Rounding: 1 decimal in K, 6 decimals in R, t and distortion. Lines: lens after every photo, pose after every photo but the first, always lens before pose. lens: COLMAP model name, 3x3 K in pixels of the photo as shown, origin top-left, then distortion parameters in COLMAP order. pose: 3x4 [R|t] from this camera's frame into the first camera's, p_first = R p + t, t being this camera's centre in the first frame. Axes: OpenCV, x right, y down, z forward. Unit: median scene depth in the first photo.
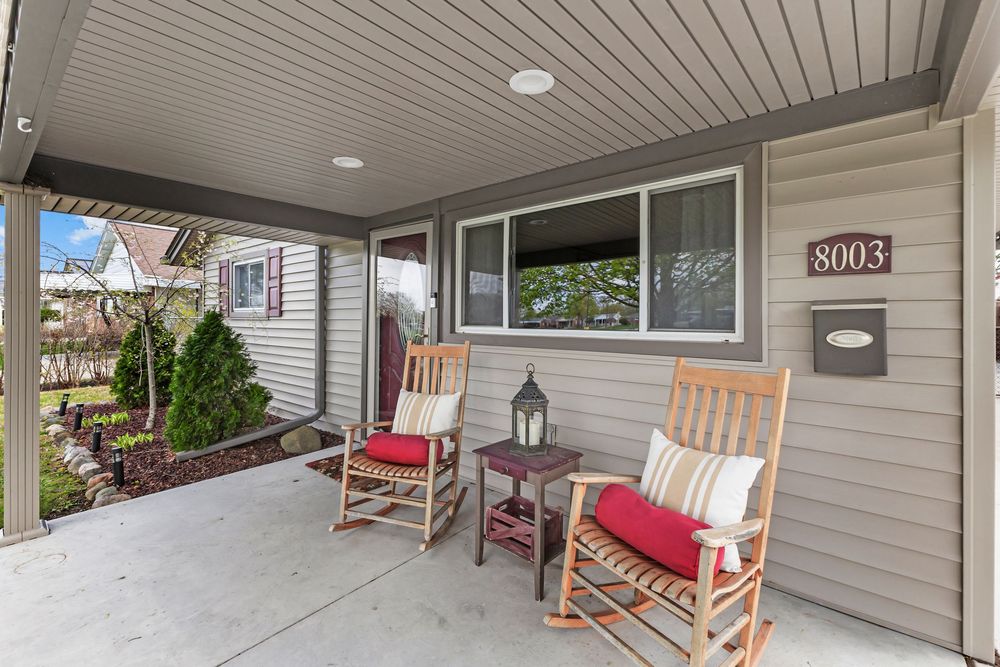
lens RADIAL K [[445.9, 0, 501.0], [0, 445.9, 313.7], [0, 0, 1]] dist [0.000752, 0.000074]
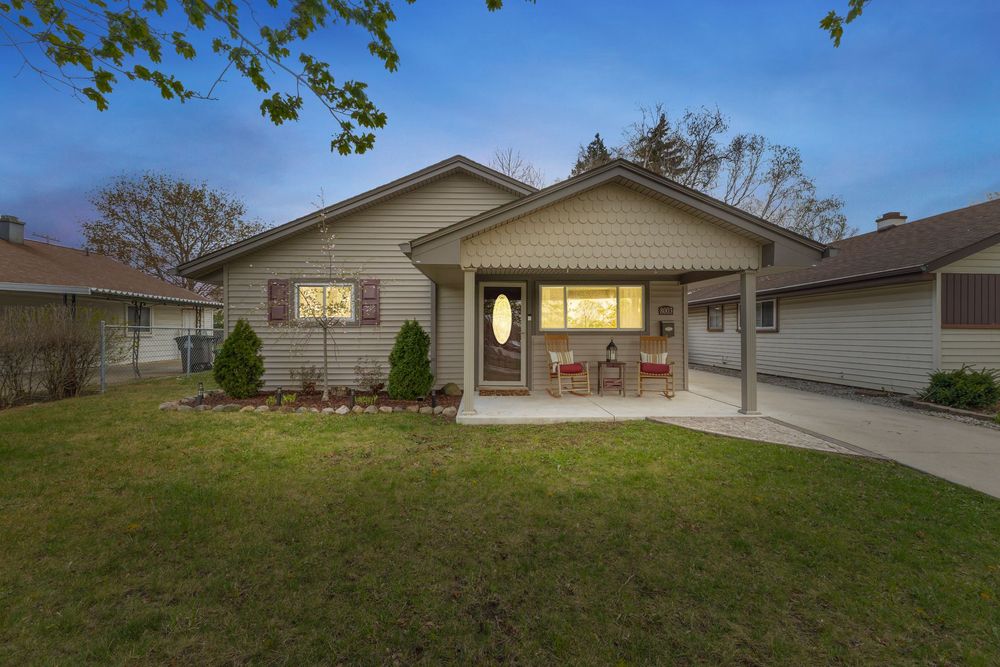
lens RADIAL K [[435.9, 0, 502.3], [0, 435.9, 332.3], [0, 0, 1]] dist [0.005220, 0.000379]
pose [[0.737737, 0.003867, 0.675077, -2.868896], [-0.002167, 0.999992, -0.003360, 0.089268], [-0.675085, 0.001016, 0.737740, -0.952510]]
